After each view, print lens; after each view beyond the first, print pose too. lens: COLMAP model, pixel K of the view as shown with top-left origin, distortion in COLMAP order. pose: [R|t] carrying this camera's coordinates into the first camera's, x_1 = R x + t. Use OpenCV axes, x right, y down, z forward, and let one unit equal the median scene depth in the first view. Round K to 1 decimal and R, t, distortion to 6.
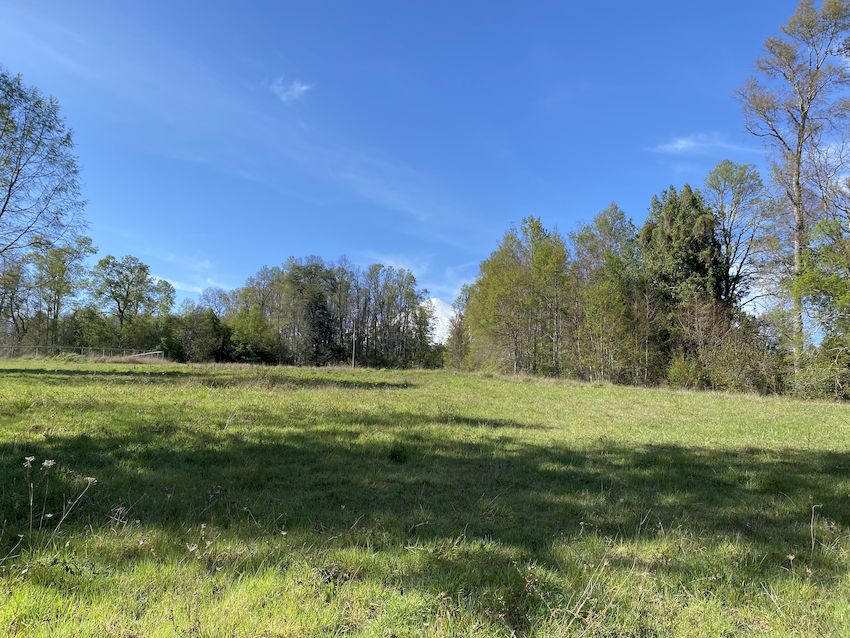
lens RADIAL K [[640.1, 0, 425.7], [0, 640.1, 326.7], [0, 0, 1]] dist [0.017500, -0.021002]
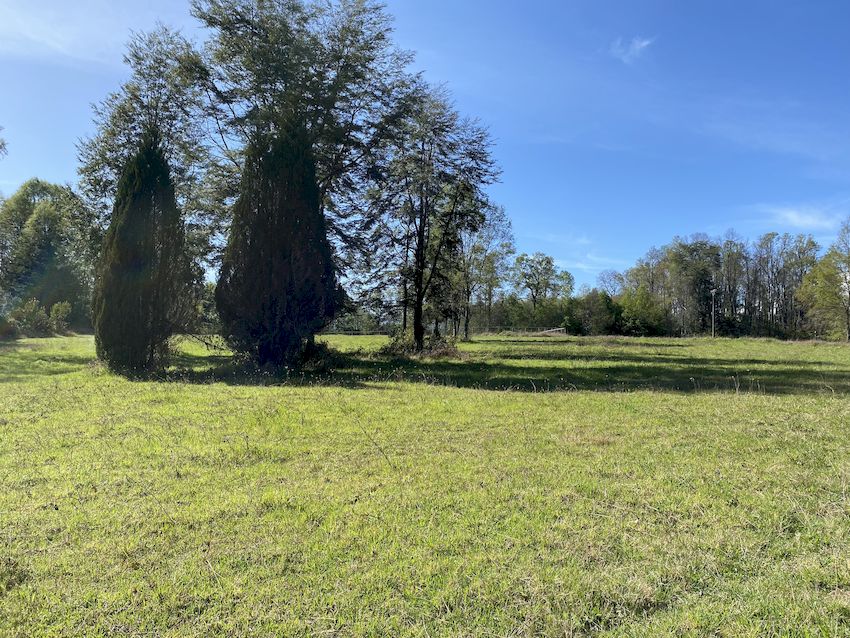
lens RADIAL K [[640.1, 0, 419.8], [0, 640.1, 322.3], [0, 0, 1]] dist [0.017500, -0.021002]
pose [[0.813678, -0.032616, -0.580401, 0.070640], [0.051699, 0.998529, 0.016365, -0.006465], [0.579013, -0.043322, 0.814167, -0.155053]]
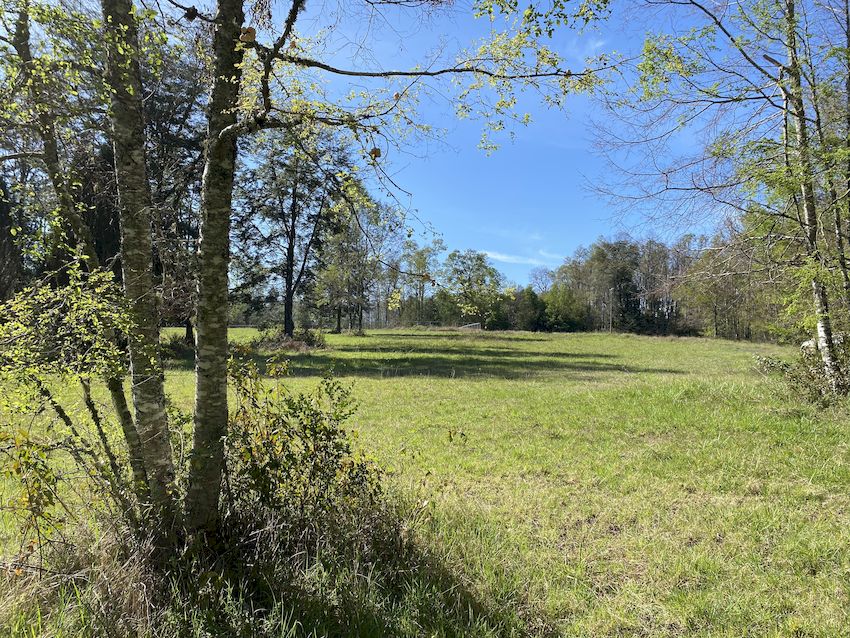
lens RADIAL K [[640.1, 0, 425.9], [0, 640.1, 321.7], [0, 0, 1]] dist [0.017500, -0.021002]
pose [[0.856463, -0.022203, -0.515731, 0.122548], [0.043217, 0.998651, 0.028777, -0.005596], [0.514397, -0.046935, 0.856267, -0.150441]]
